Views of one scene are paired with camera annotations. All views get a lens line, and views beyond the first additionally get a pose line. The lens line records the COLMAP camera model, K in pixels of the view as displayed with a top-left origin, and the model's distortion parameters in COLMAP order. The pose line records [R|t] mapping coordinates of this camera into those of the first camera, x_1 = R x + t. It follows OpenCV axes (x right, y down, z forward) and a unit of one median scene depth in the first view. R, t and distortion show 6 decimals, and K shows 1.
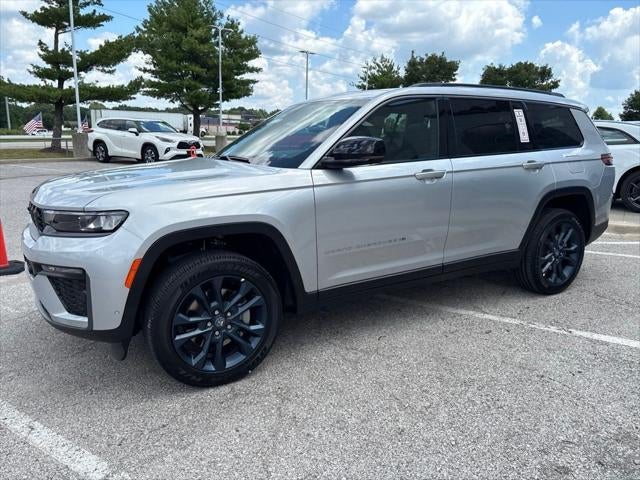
lens RADIAL K [[485.8, 0, 318.4], [0, 485.8, 234.8], [0, 0, 1]] dist [0.053186, -0.066795]
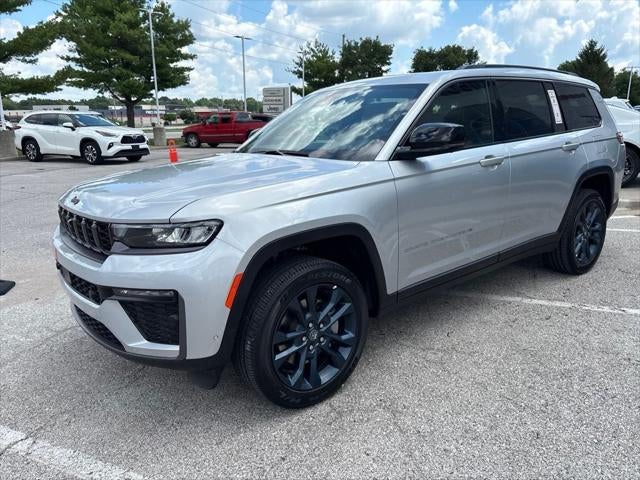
lens RADIAL K [[485.8, 0, 319.3], [0, 485.8, 242.9], [0, 0, 1]] dist [0.053186, -0.066795]
pose [[0.989354, -0.065952, 0.129730, -0.201389], [0.060684, 0.997180, 0.044157, -0.021564], [-0.132277, -0.035814, 0.990566, 0.073248]]
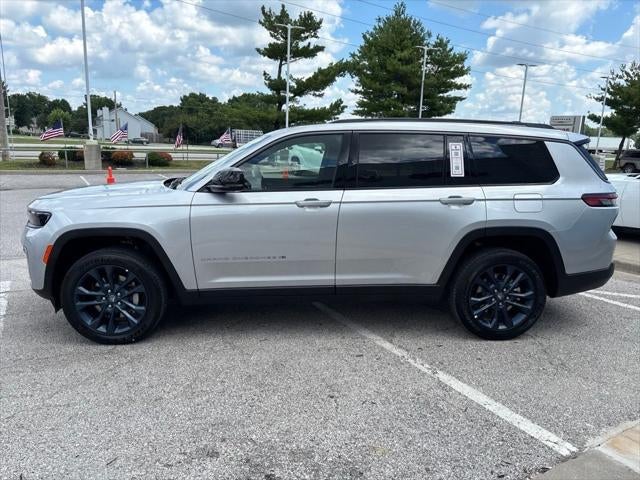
lens RADIAL K [[485.8, 0, 317.5], [0, 485.8, 243.5], [0, 0, 1]] dist [0.053186, -0.066795]
pose [[0.888178, 0.103973, -0.447582, 0.621146], [-0.109543, 0.993890, 0.013503, -0.039503], [0.446251, 0.037037, 0.894141, 0.010715]]
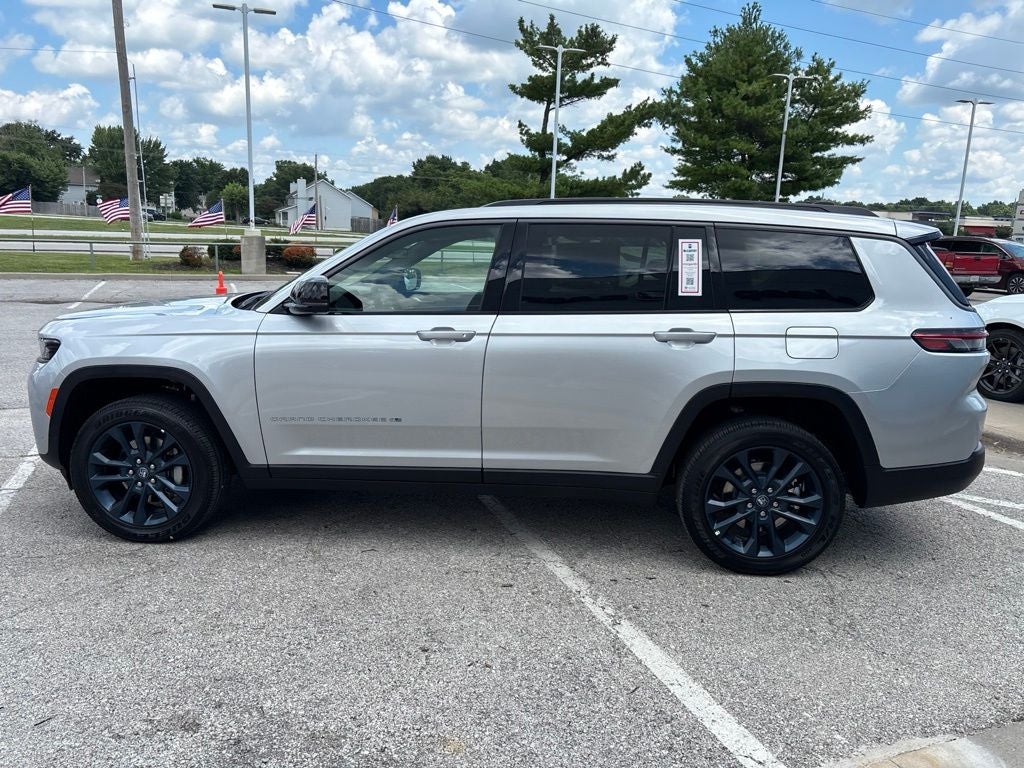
lens RADIAL K [[777.3, 0, 506.9], [0, 777.3, 383.9], [0, 0, 1]] dist [0.053186, -0.066795]
pose [[0.808468, 0.125460, -0.575012, 0.789097], [-0.139733, 0.989996, 0.019539, -0.073144], [0.571711, 0.064551, 0.817912, 0.123990]]
